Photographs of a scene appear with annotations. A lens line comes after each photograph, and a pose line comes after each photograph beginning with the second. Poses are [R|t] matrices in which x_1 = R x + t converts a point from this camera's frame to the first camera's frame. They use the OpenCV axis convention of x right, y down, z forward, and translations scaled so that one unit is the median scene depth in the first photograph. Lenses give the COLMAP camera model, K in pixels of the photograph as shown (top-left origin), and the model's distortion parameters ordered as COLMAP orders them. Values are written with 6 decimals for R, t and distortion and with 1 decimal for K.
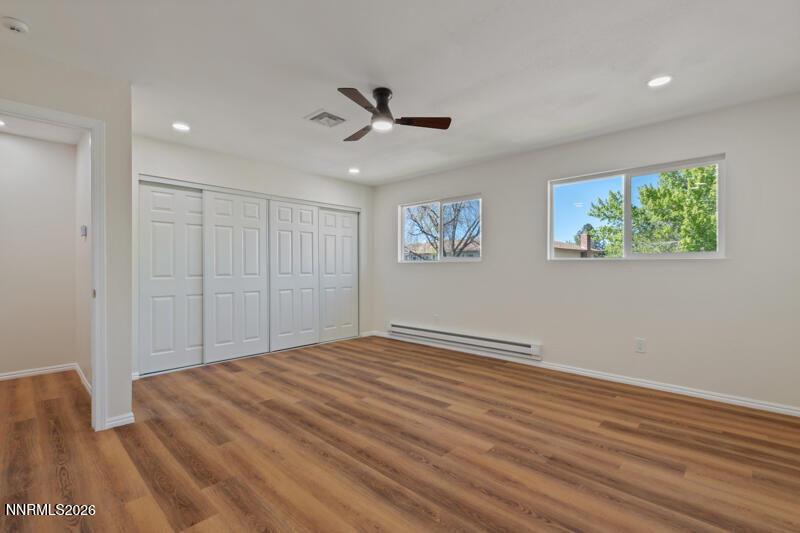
lens RADIAL K [[355.0, 0, 400.4], [0, 355.0, 267.9], [0, 0, 1]] dist [0.012239, -0.003020]
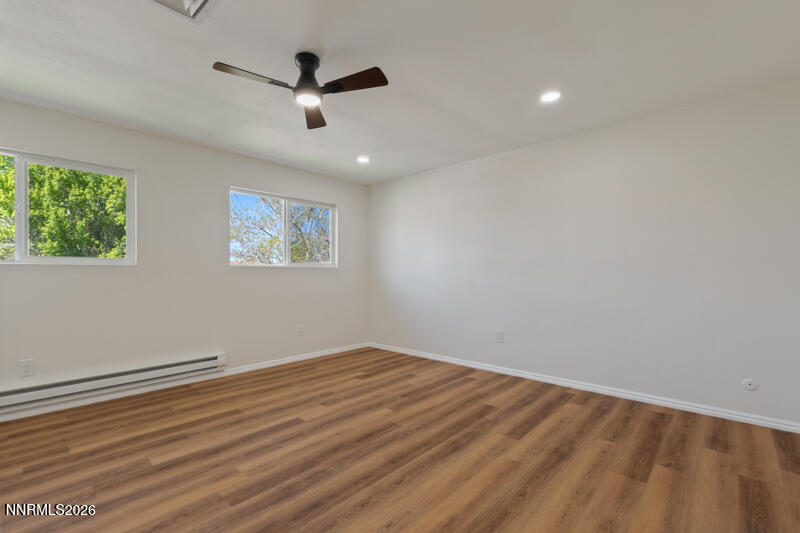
lens RADIAL K [[355.0, 0, 405.4], [0, 355.0, 272.1], [0, 0, 1]] dist [0.012239, -0.003020]
pose [[-0.010601, 0.003790, 0.999937, -0.822430], [0.002609, 0.999990, -0.003762, 0.001404], [-0.999940, 0.002569, -0.010611, 0.738374]]
